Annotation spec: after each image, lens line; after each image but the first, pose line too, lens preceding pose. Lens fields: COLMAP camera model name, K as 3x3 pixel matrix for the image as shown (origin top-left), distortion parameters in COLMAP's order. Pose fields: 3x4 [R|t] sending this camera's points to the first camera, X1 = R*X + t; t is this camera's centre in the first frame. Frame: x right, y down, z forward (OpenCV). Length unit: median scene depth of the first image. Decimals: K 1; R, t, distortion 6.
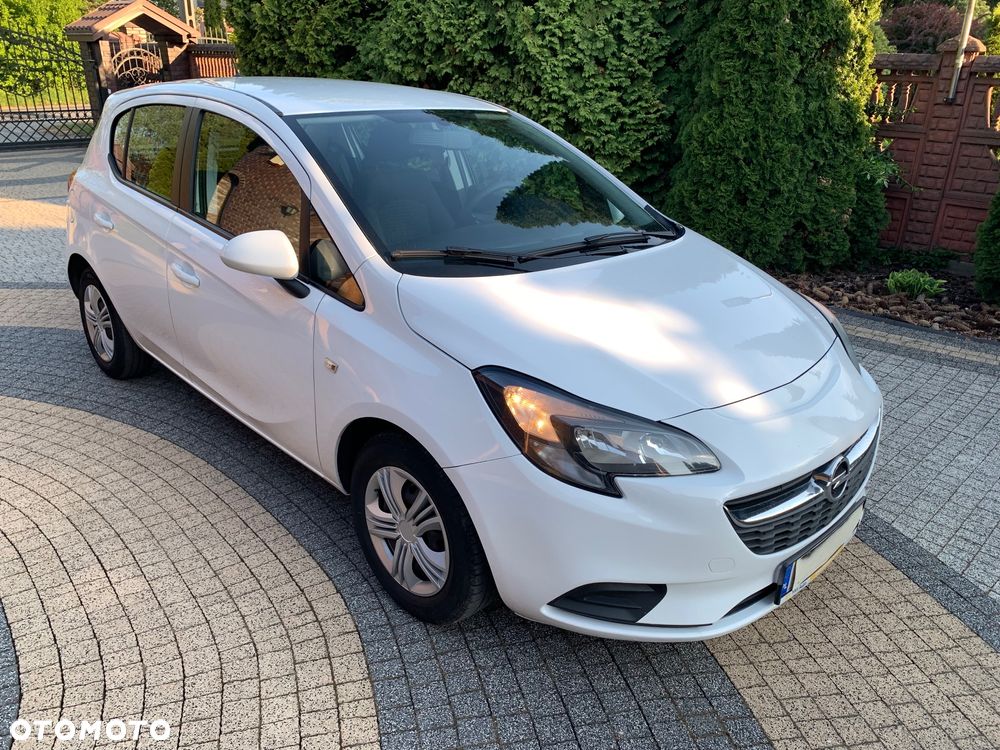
lens RADIAL K [[786.2, 0, 501.2], [0, 786.2, 362.6], [0, 0, 1]] dist [0.006825, 0.003467]
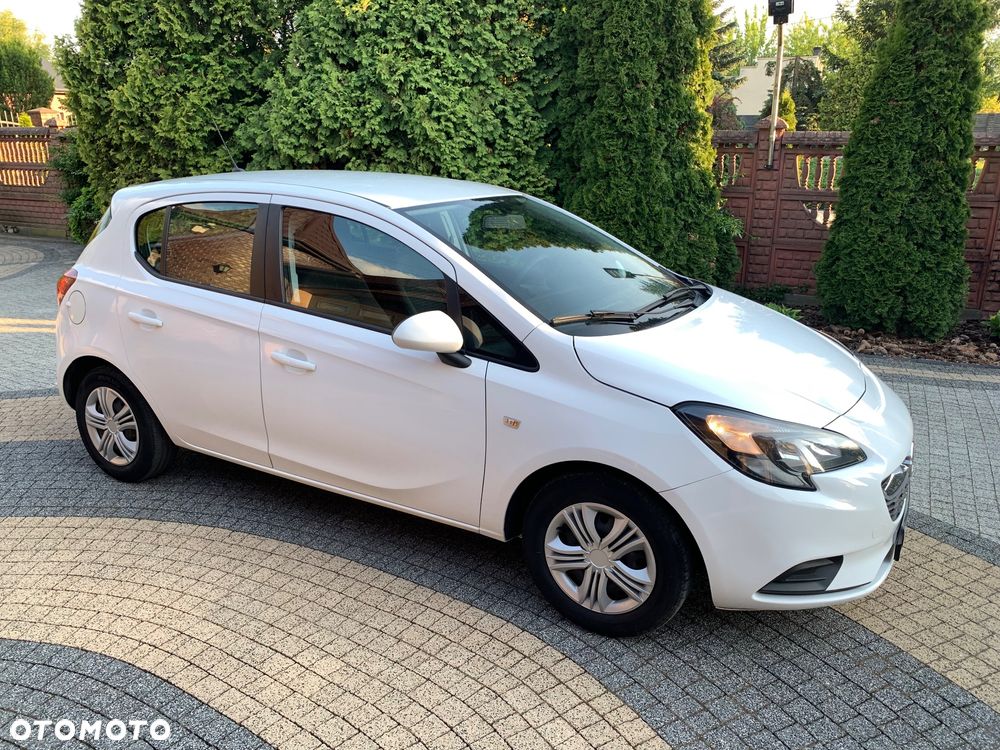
lens RADIAL K [[781.1, 0, 501.3], [0, 781.1, 352.1], [0, 0, 1]] dist [0.050194, -0.072737]
pose [[0.953605, -0.099384, 0.284184, -0.222000], [0.125057, 0.989414, -0.073625, -0.006617], [-0.273858, 0.105748, 0.955939, -0.034489]]
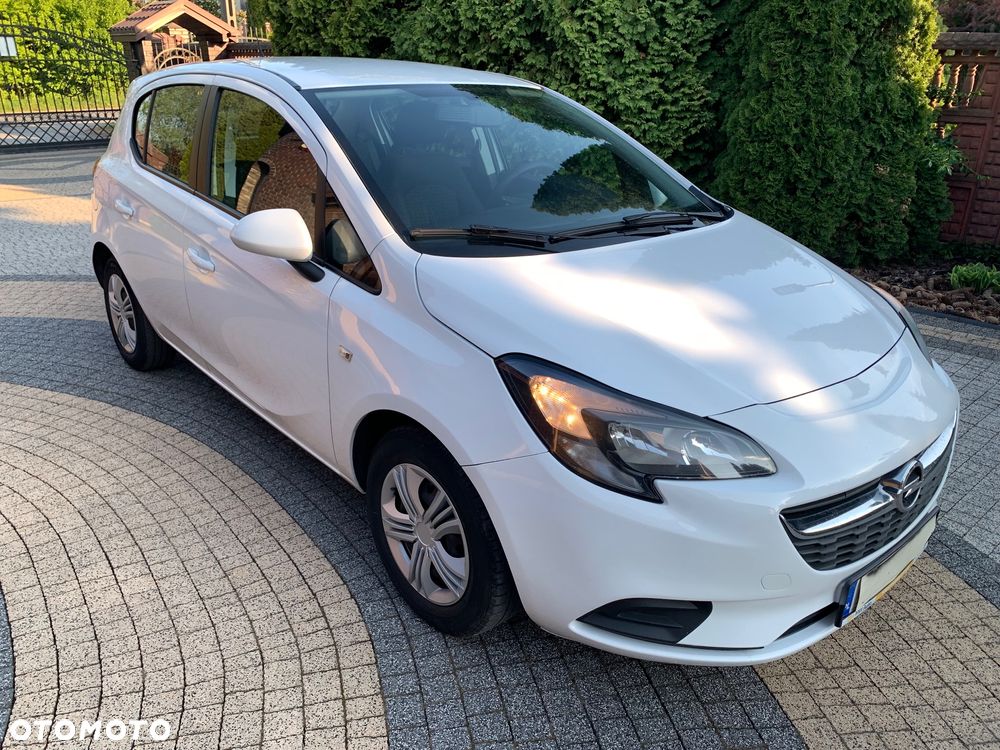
lens RADIAL K [[782.7, 0, 490.4], [0, 782.7, 369.7], [0, 0, 1]] dist [0.008951, -0.001101]
pose [[0.998108, 0.009329, -0.060778, 0.004348], [-0.008882, 0.999932, 0.007622, 0.005792], [0.060845, -0.007067, 0.998122, 0.036980]]
